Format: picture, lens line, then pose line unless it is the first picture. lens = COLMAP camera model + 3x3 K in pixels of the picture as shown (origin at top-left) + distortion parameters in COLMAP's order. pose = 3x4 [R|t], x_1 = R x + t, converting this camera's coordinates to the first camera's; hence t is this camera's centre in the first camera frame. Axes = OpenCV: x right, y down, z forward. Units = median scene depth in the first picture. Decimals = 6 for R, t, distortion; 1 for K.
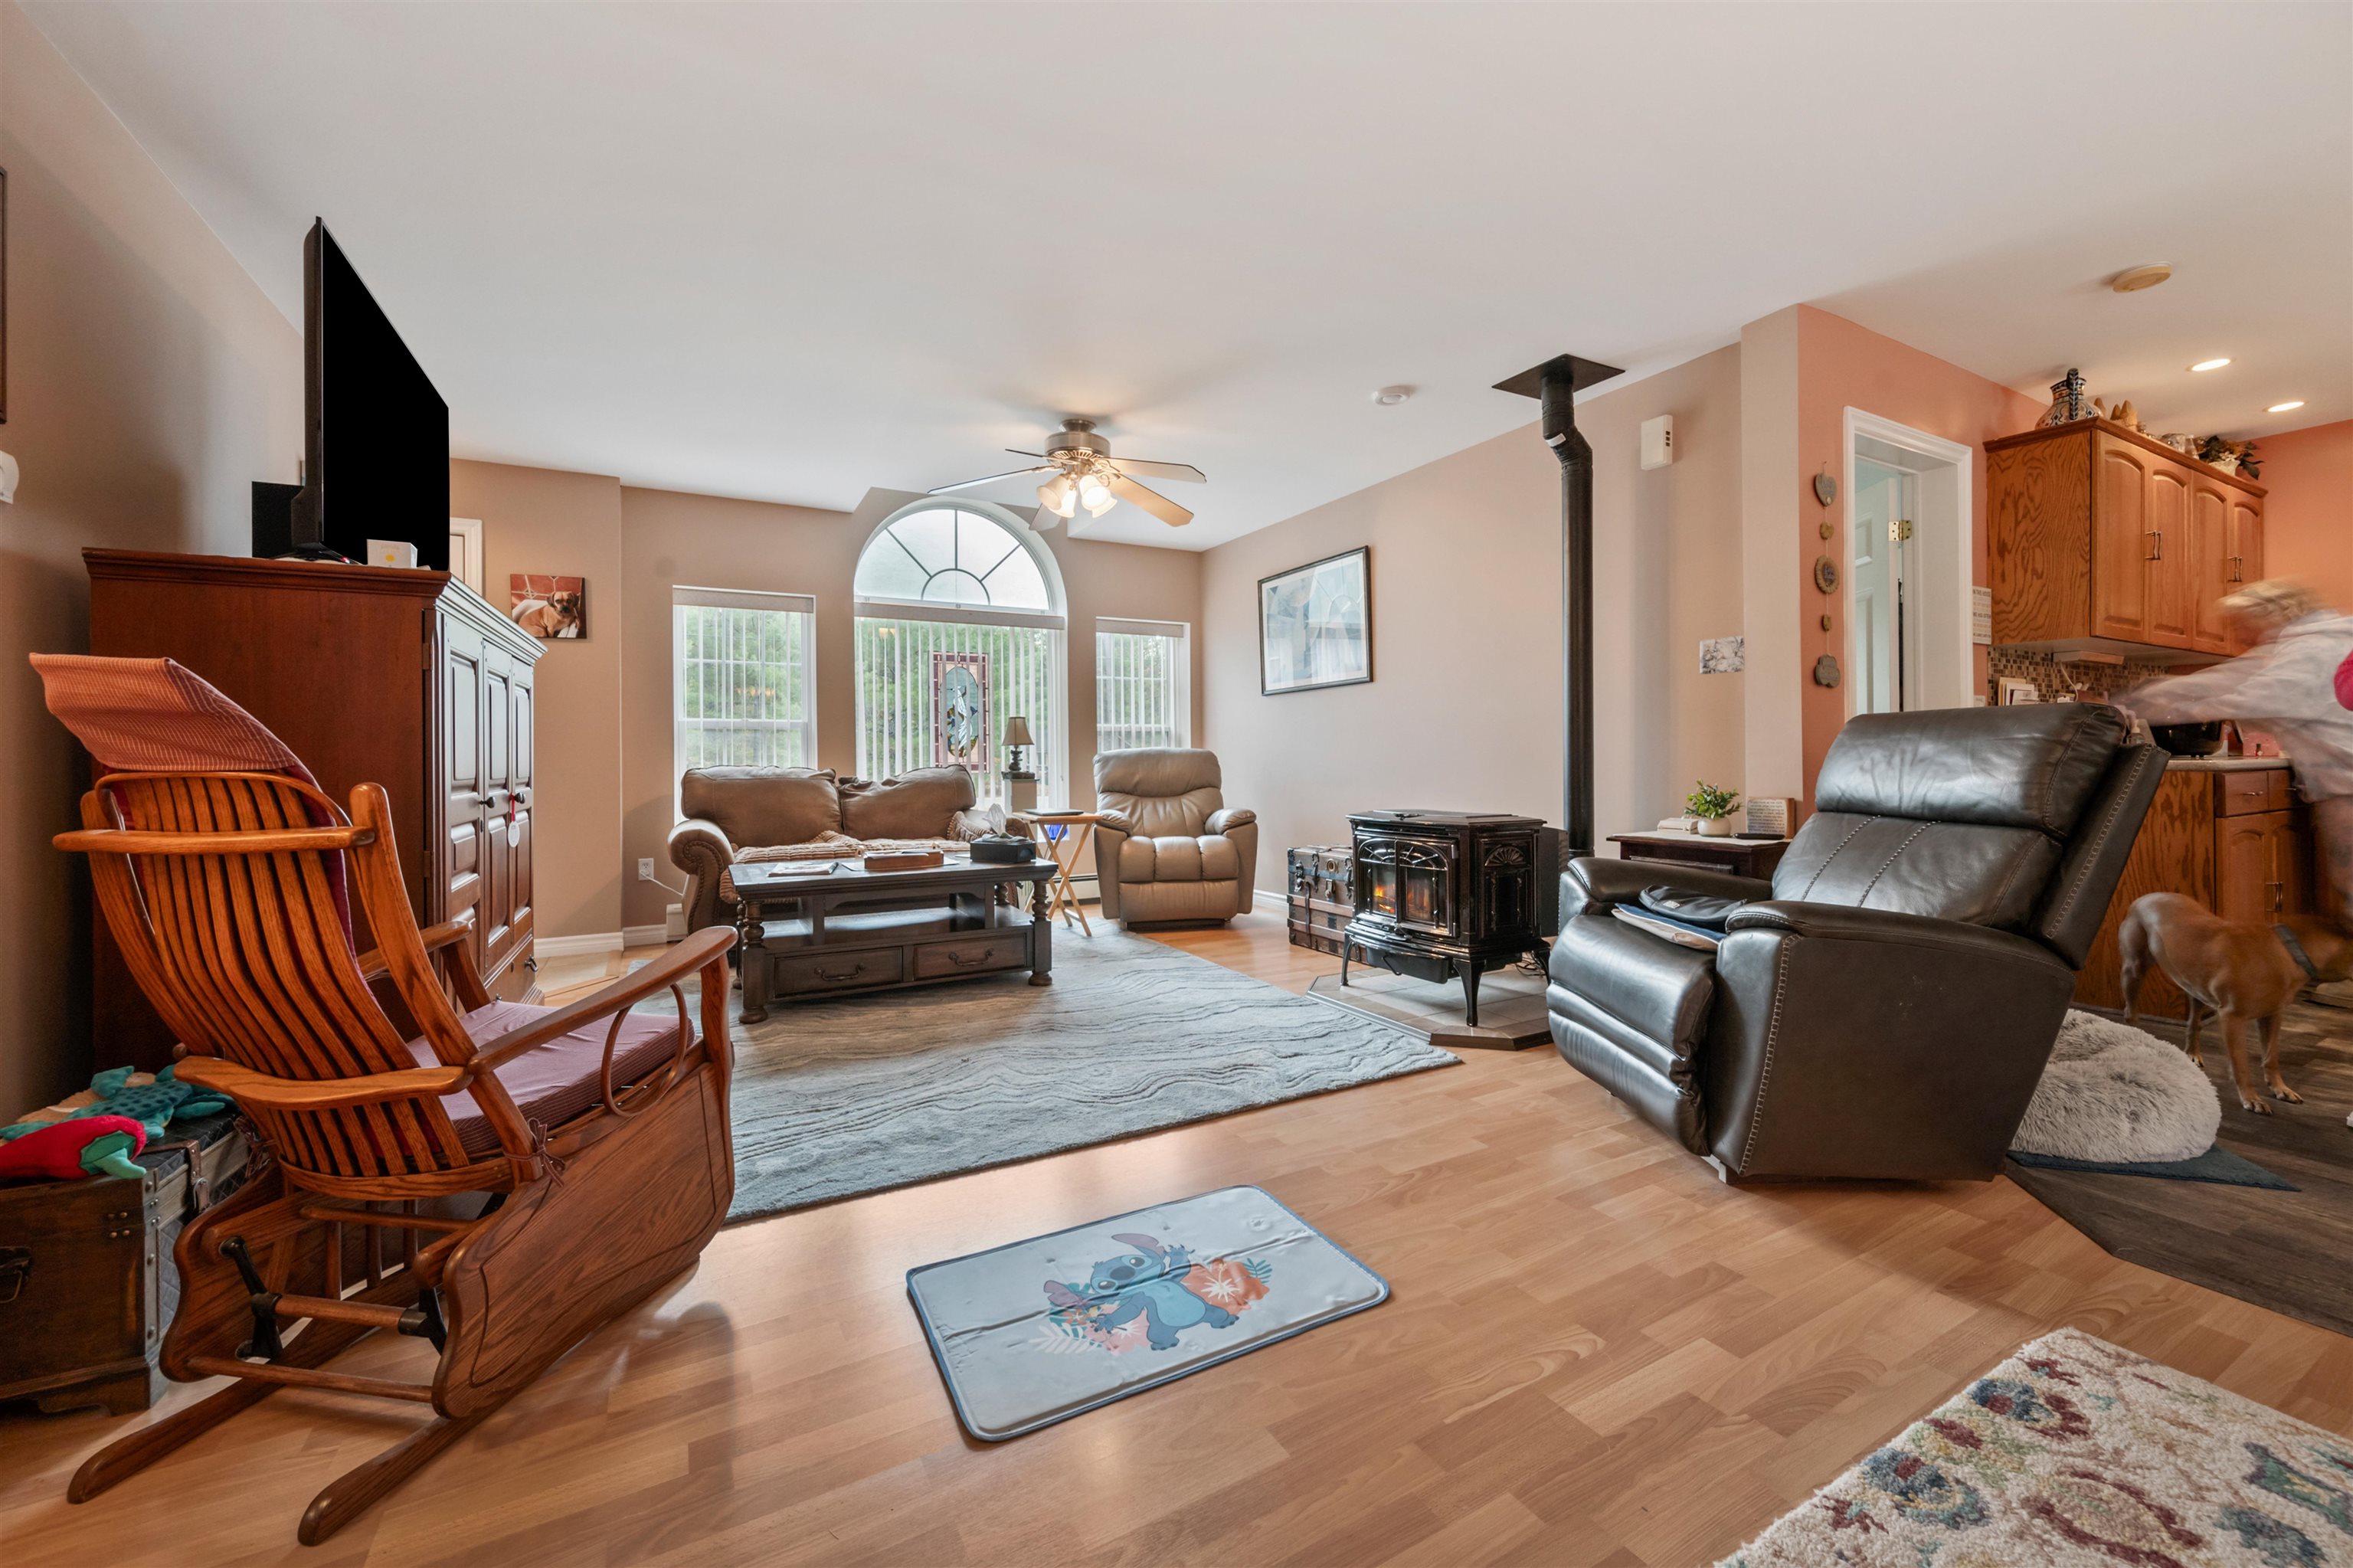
lens RADIAL K [[924.0, 0, 1189.5], [0, 924.0, 763.1], [0, 0, 1]] dist [-0.006431, 0.001390]
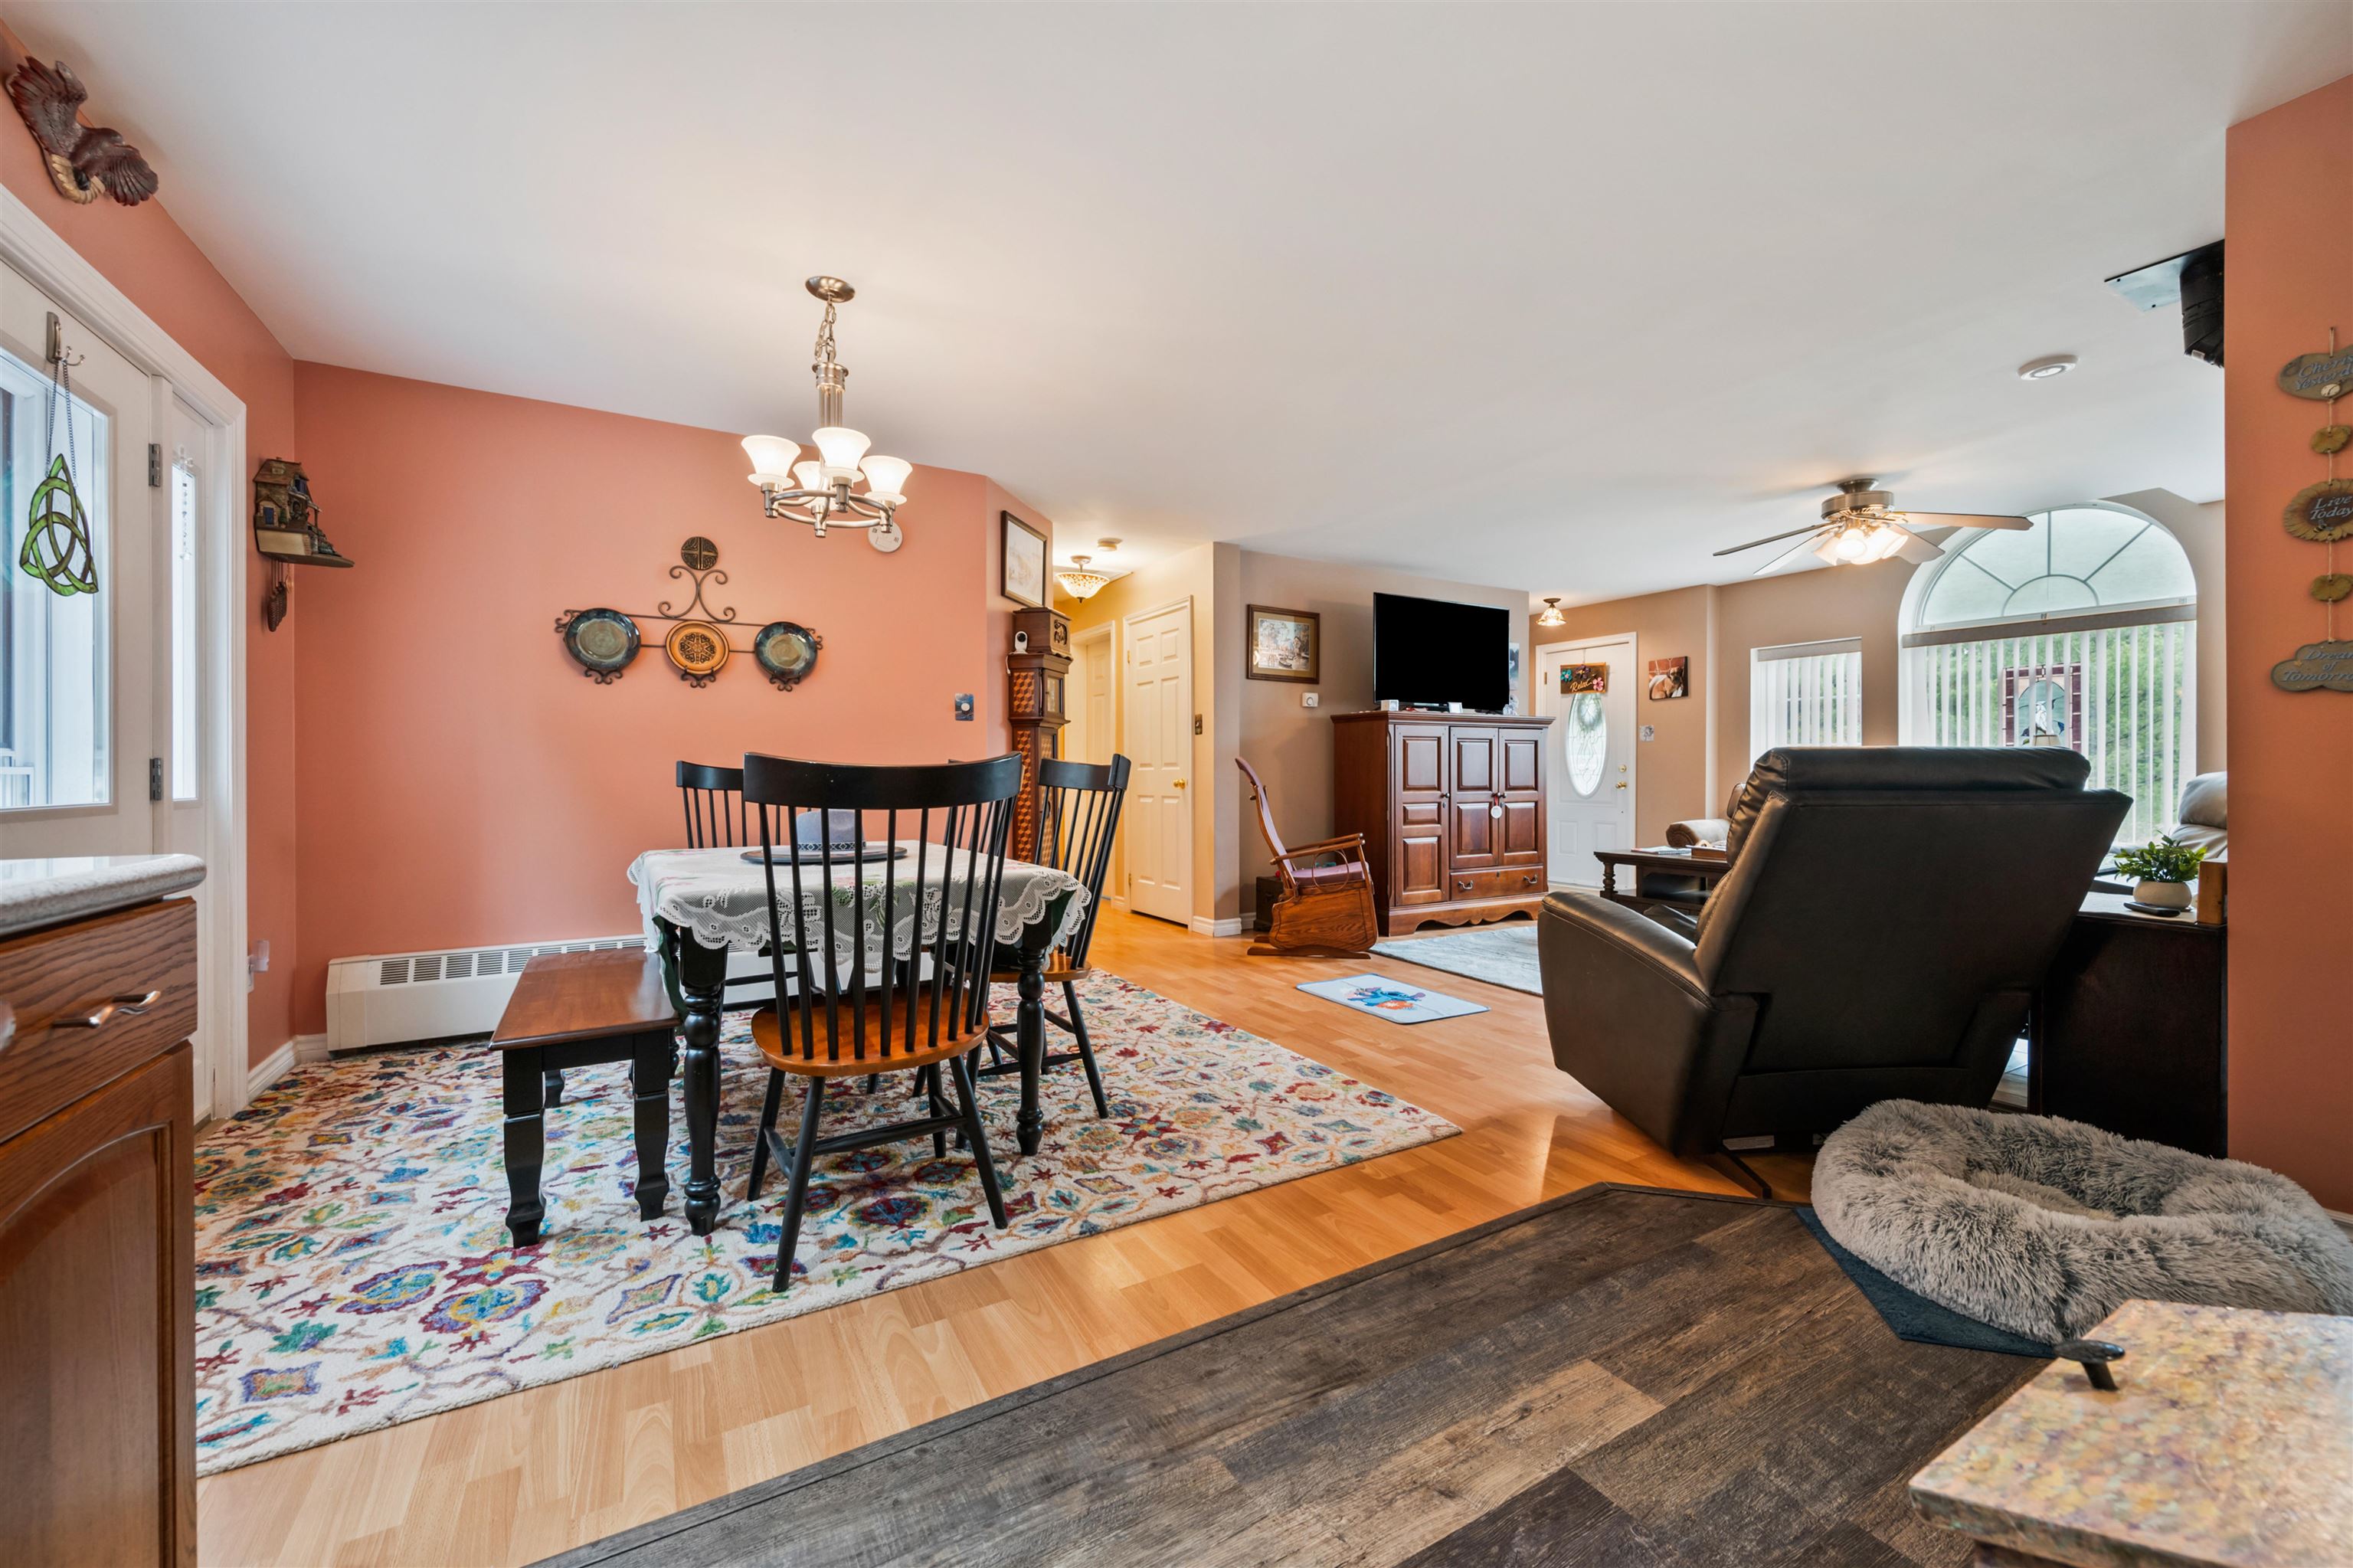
lens RADIAL K [[924.0, 0, 1184.6], [0, 924.0, 778.3], [0, 0, 1]] dist [-0.006431, 0.001390]
pose [[0.023339, 0.016006, -0.999599, 1.093865], [-0.005469, 0.999859, 0.015883, -0.025387], [0.999713, 0.005096, 0.023424, 0.182142]]
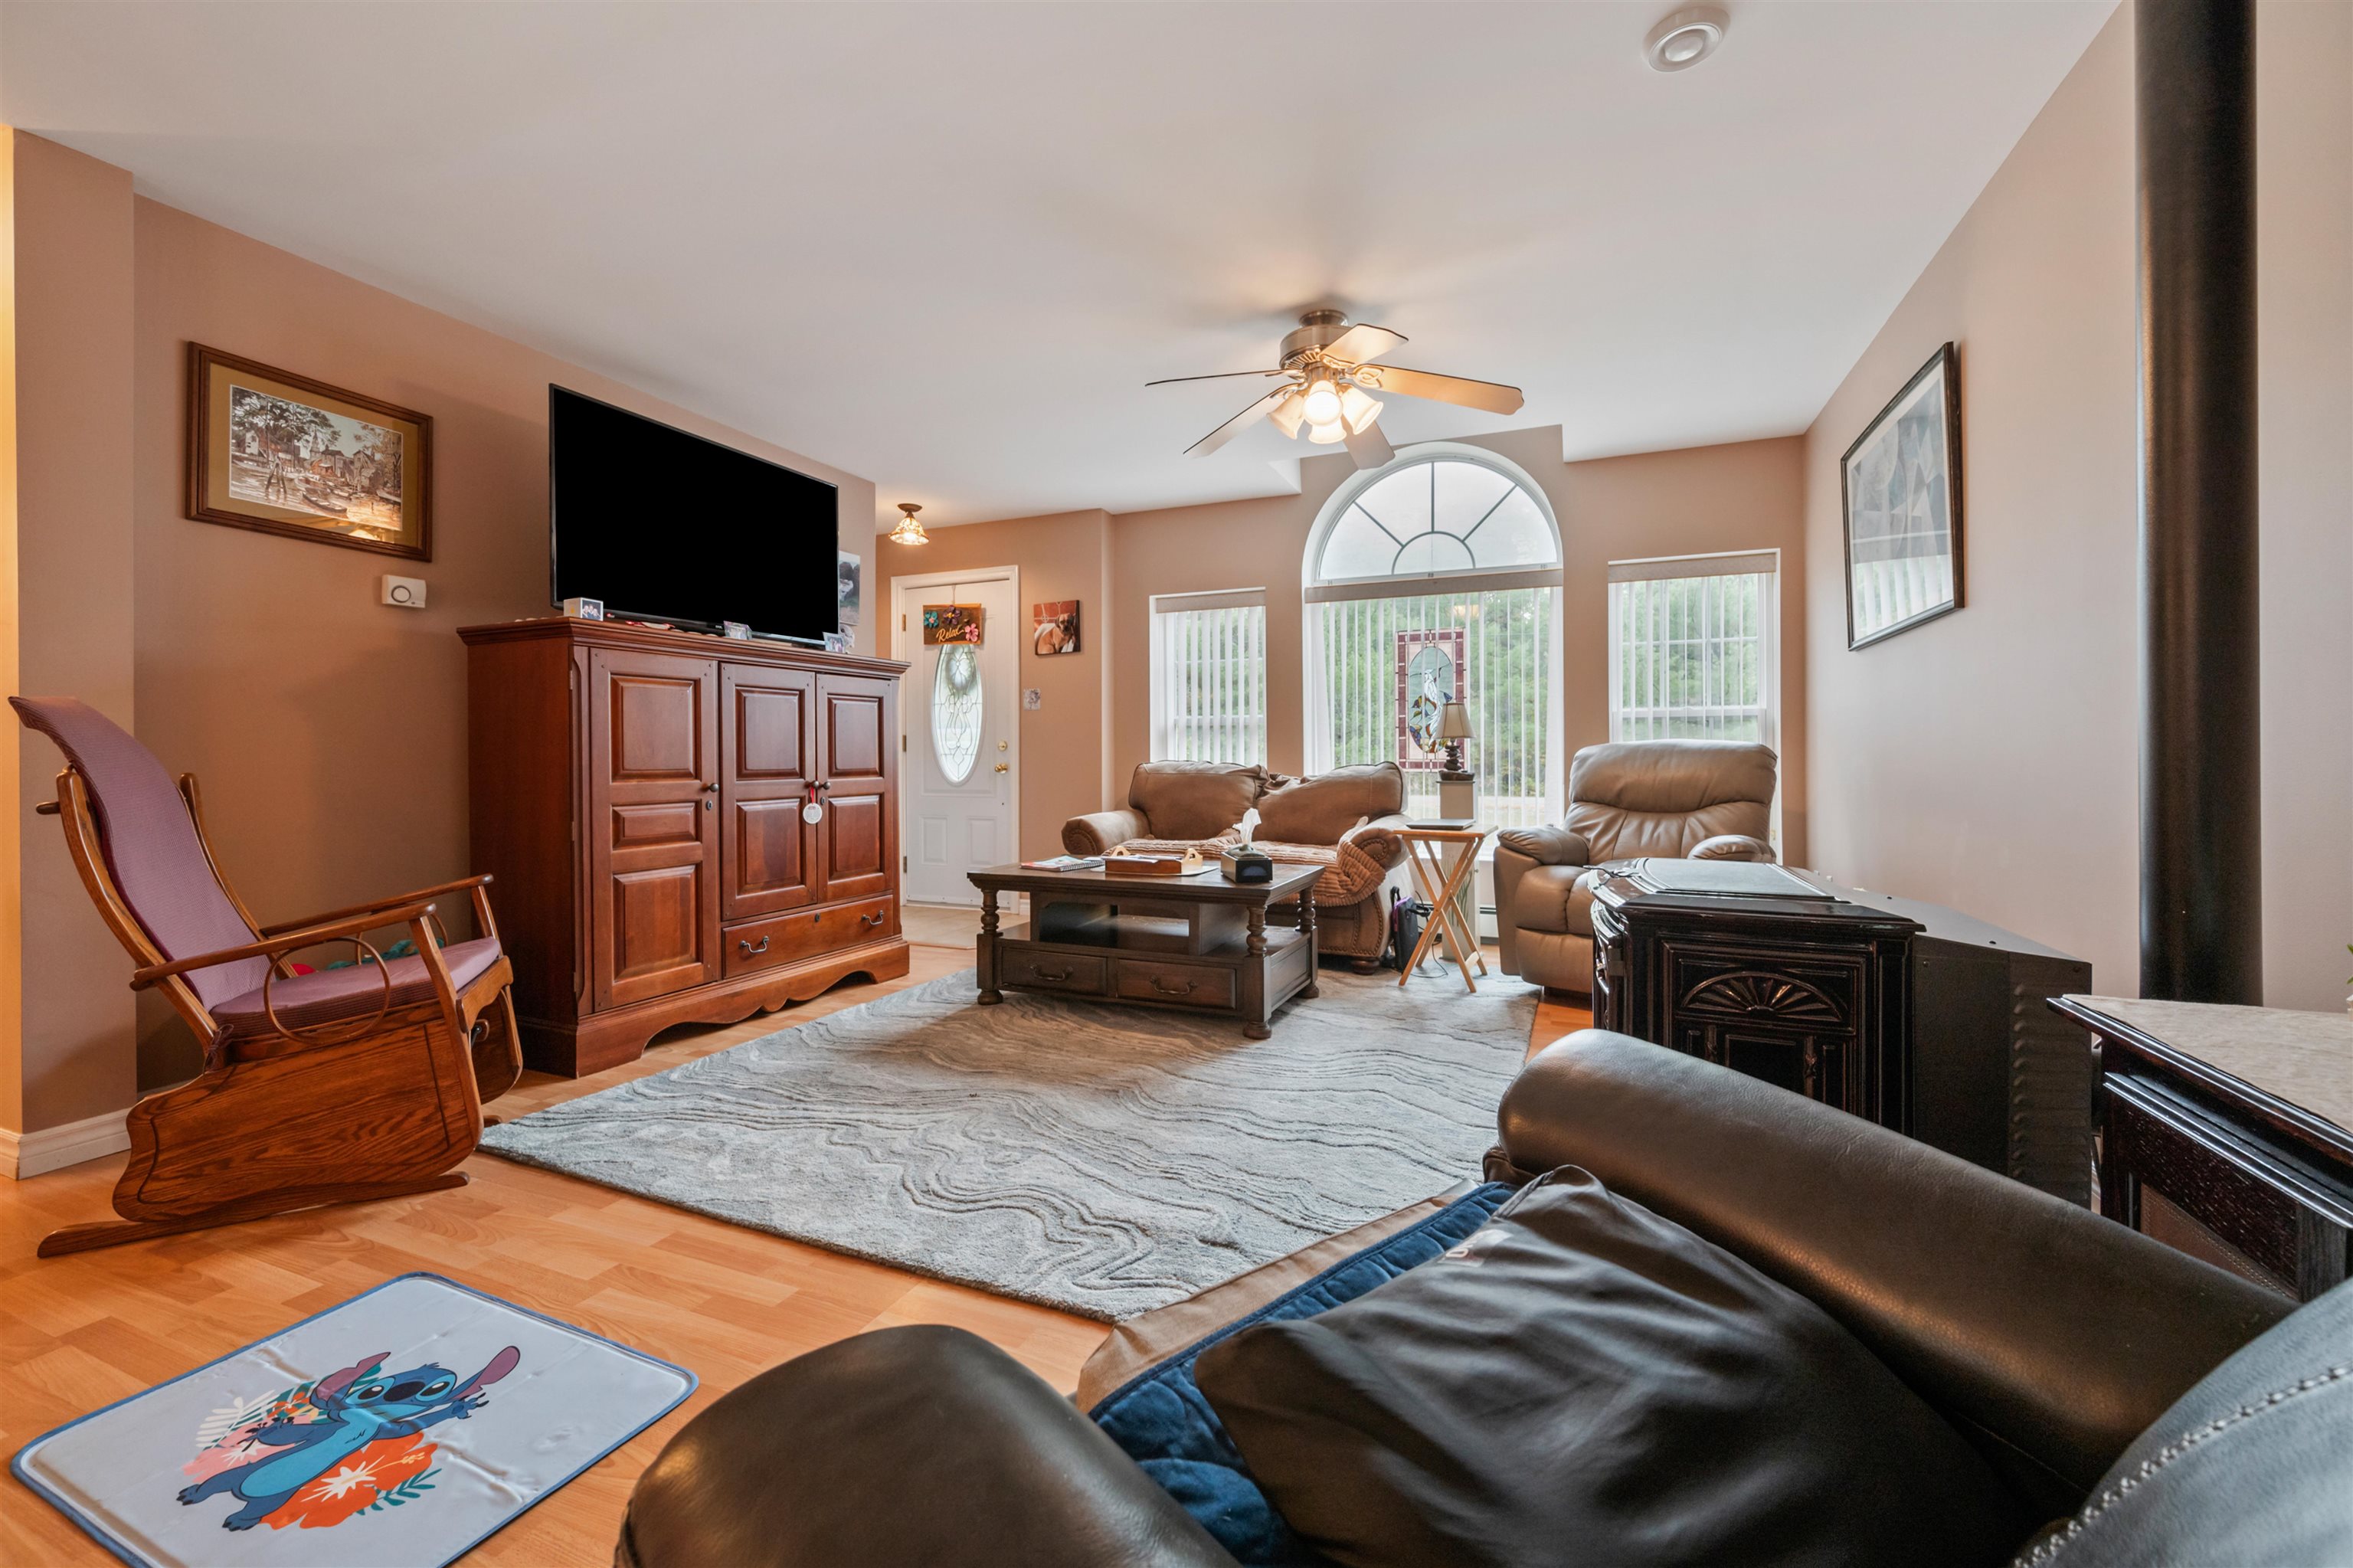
lens RADIAL K [[924.0, 0, 1185.1], [0, 924.0, 767.5], [0, 0, 1]] dist [-0.006431, 0.001390]
pose [[0.621443, 0.014719, -0.783321, 0.459356], [-0.006155, 0.999884, 0.013905, -0.006237], [0.783435, -0.003820, 0.621462, 0.484996]]
